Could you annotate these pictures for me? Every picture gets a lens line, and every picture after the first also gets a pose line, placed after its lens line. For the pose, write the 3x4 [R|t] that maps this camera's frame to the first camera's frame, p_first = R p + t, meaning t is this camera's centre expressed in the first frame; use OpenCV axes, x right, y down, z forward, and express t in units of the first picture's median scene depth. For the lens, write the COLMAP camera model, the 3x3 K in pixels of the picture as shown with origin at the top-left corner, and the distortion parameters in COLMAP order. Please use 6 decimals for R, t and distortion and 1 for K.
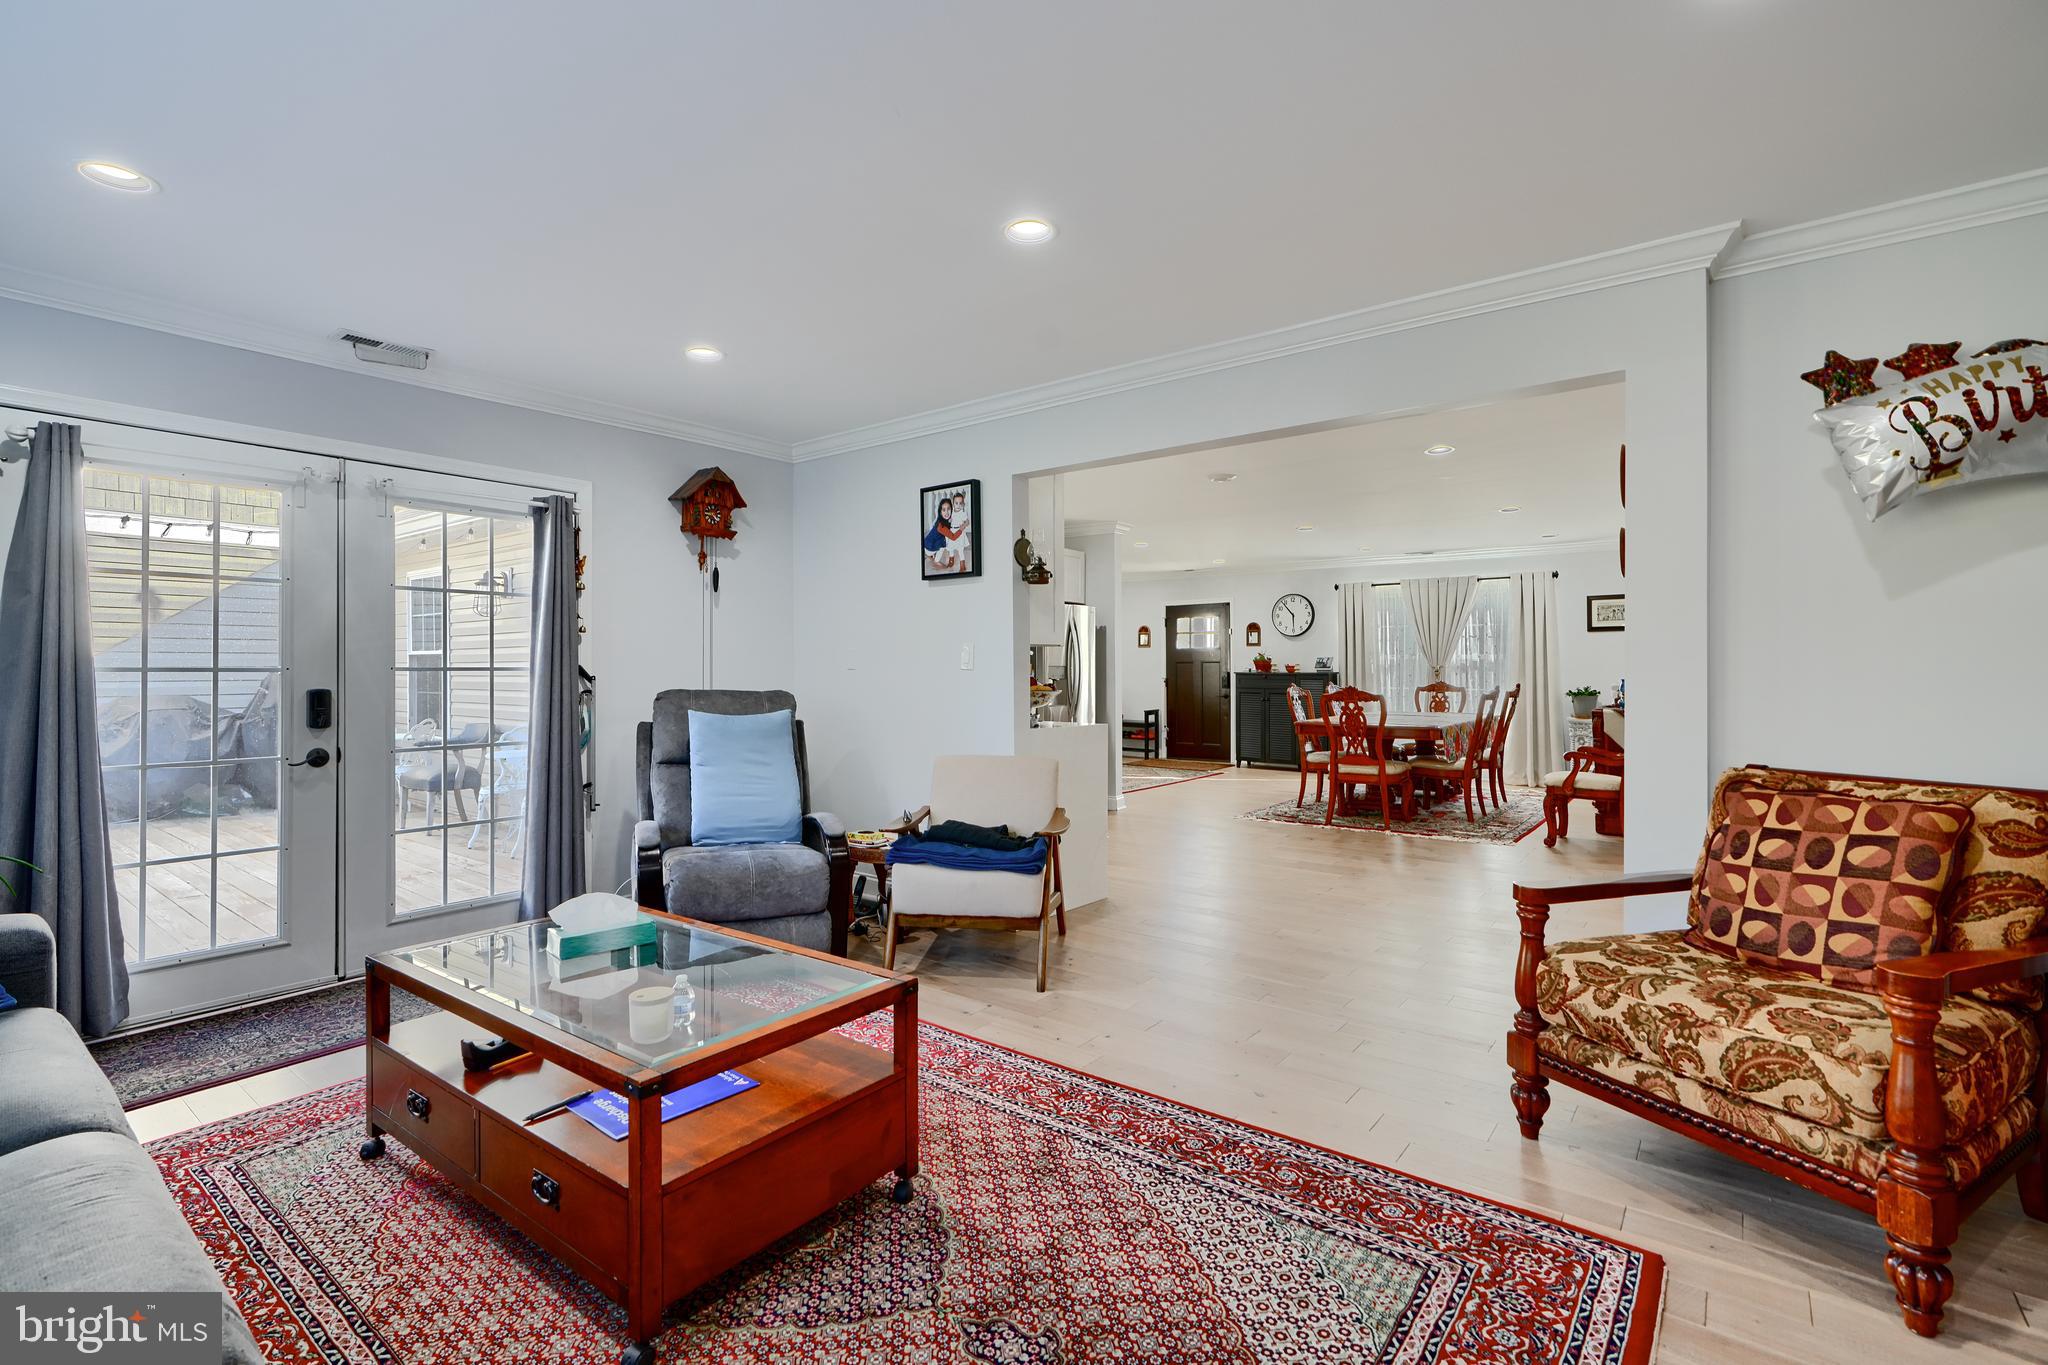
lens RADIAL K [[932.2, 0, 1022.9], [0, 932.2, 664.7], [0, 0, 1]] dist [-0.001307, 0.001920]
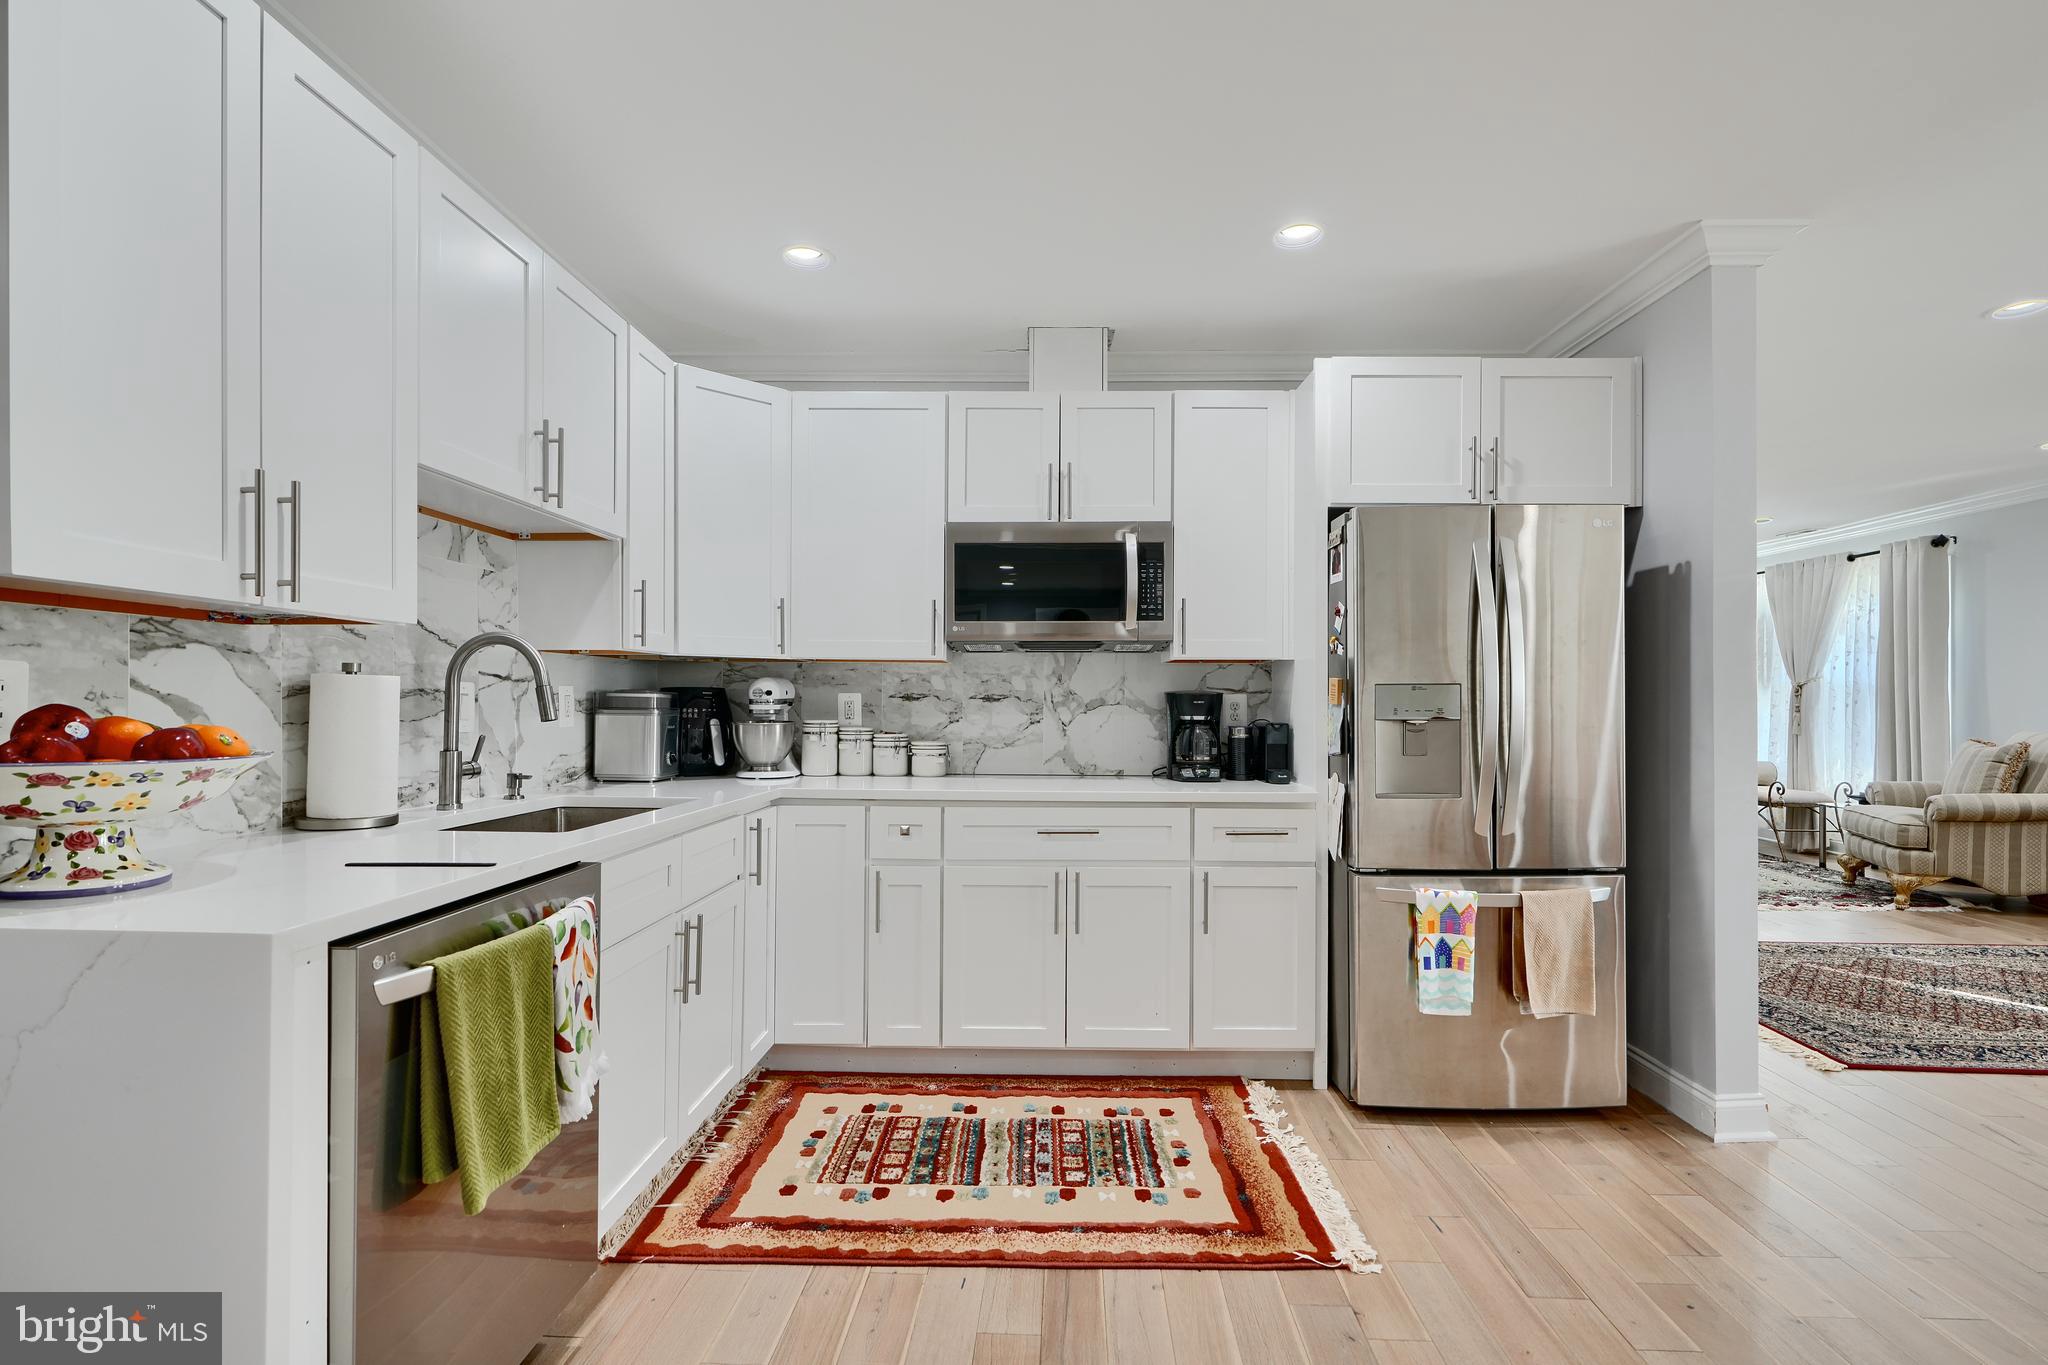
lens RADIAL K [[932.2, 0, 1029.5], [0, 932.2, 700.9], [0, 0, 1]] dist [-0.001307, 0.001920]
pose [[0.582226, -0.000436, -0.813027, 0.169882], [0.001163, 0.999999, 0.000296, 0.005587], [0.813026, -0.001118, 0.582226, 0.477553]]
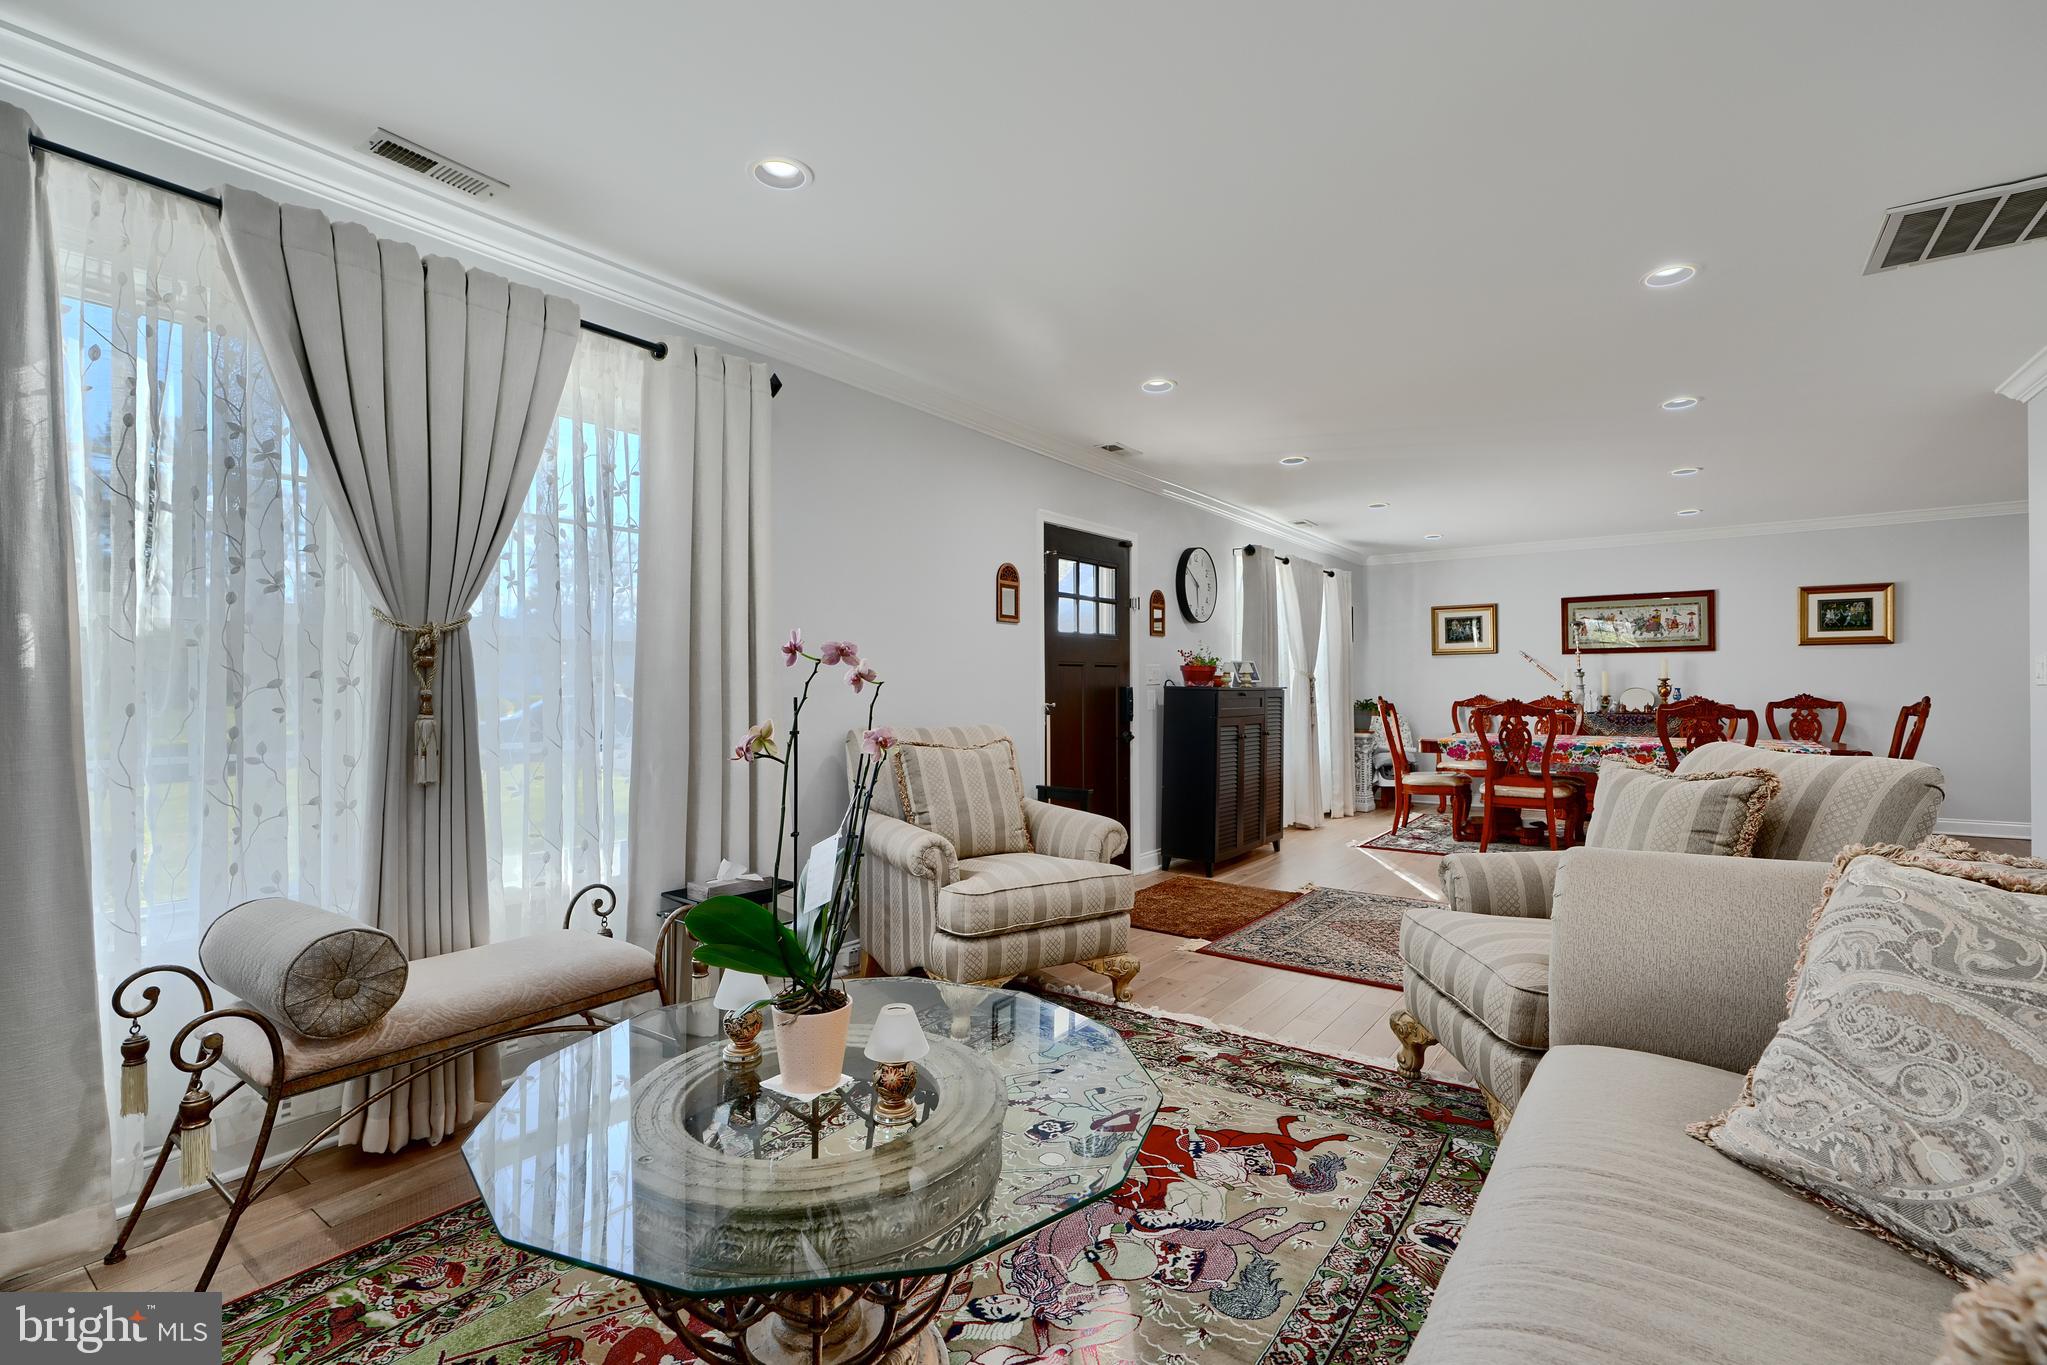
lens RADIAL K [[931.7, 0, 1030.0], [0, 931.7, 676.7], [0, 0, 1]] dist [-0.001307, 0.001920]
pose [[-0.031431, 0.011496, 0.999440, -0.285507], [0.001890, 0.999933, -0.011442, 0.008664], [-0.999504, 0.001529, -0.031450, 1.194089]]
